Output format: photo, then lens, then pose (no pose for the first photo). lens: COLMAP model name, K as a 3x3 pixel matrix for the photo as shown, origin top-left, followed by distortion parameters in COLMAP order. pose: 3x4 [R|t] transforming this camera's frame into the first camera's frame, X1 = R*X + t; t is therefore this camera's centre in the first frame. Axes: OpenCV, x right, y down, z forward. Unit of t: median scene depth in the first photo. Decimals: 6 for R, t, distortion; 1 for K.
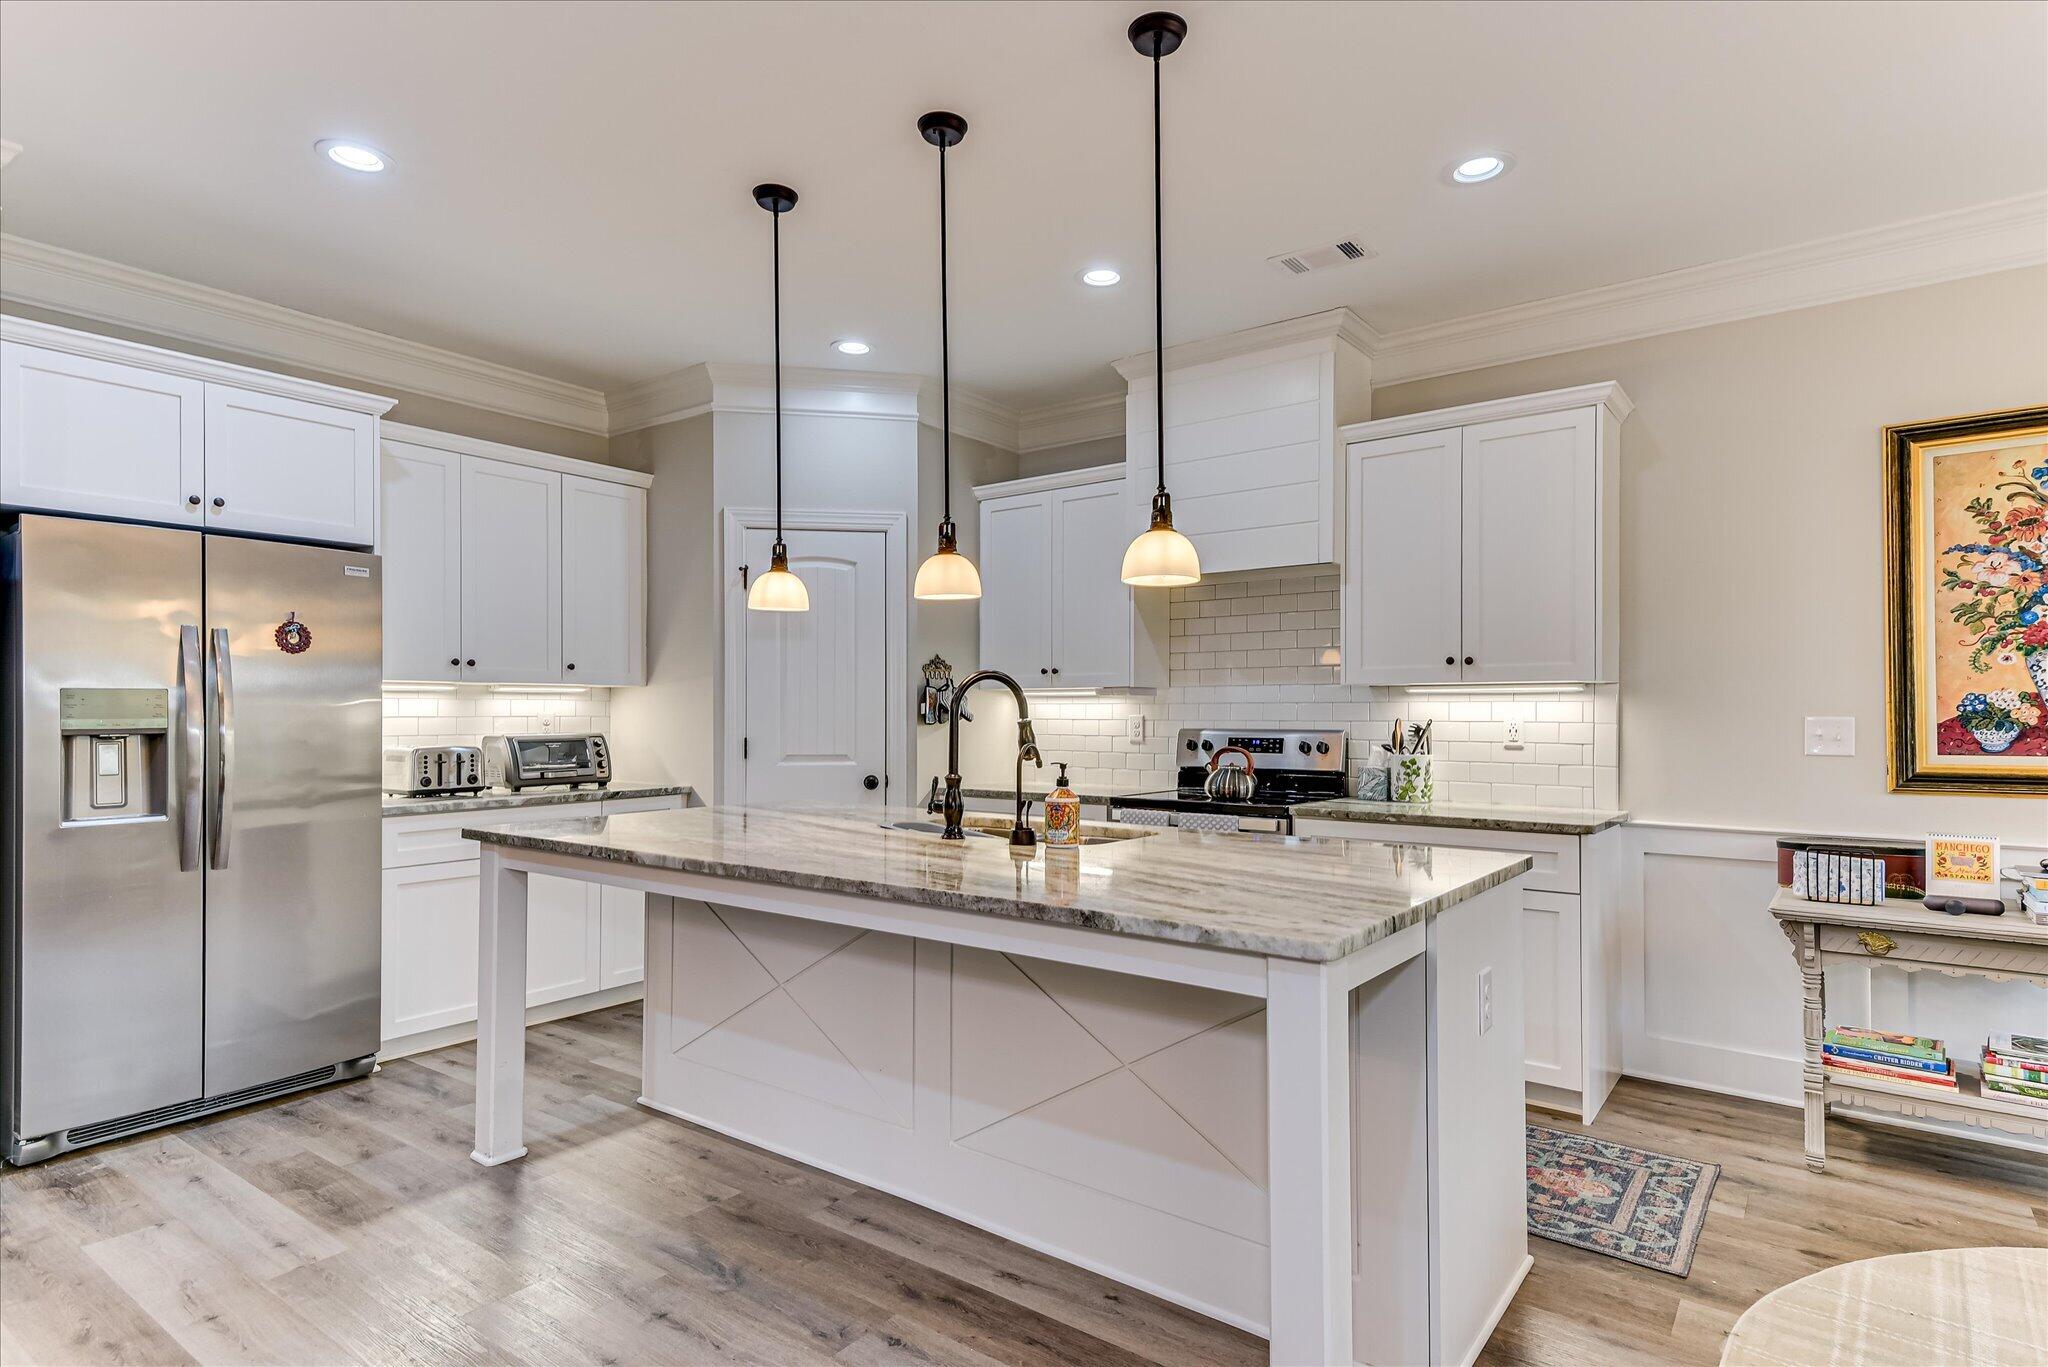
lens RADIAL K [[1050.2, 0, 1024.9], [0, 1050.2, 690.4], [0, 0, 1]] dist [0.038220, 0.000087]
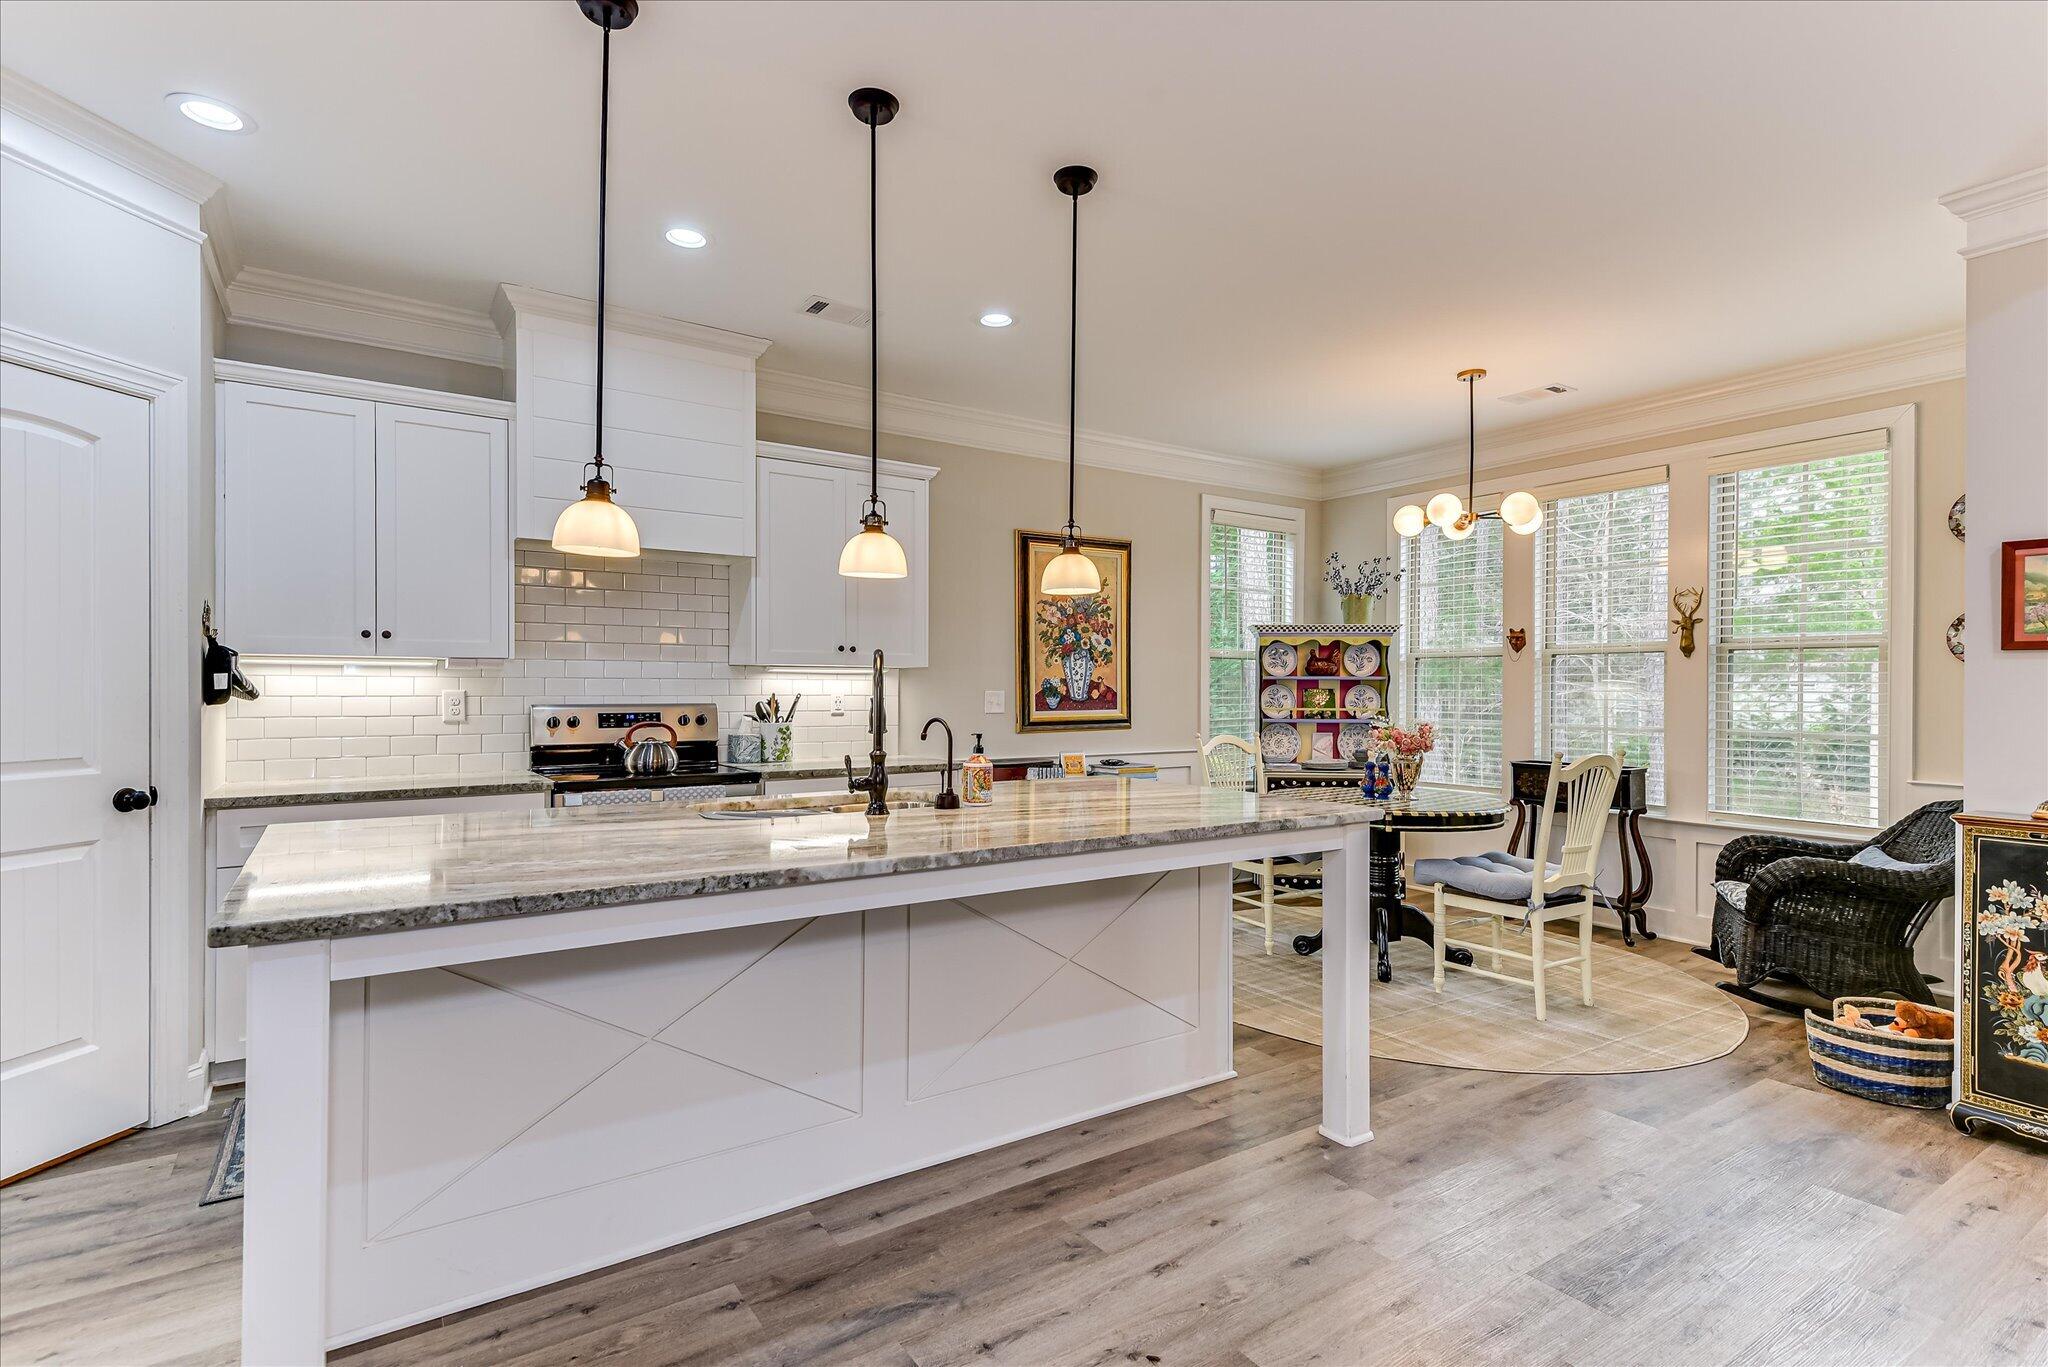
lens RADIAL K [[949.6, 0, 1028.0], [0, 949.6, 682.4], [0, 0, 1]] dist [0.026157, -0.001686]
pose [[0.358297, 0.006611, 0.933584, -0.704589], [-0.022728, 0.999740, 0.001643, 0.007577], [-0.933331, -0.021807, 0.358354, 0.436360]]
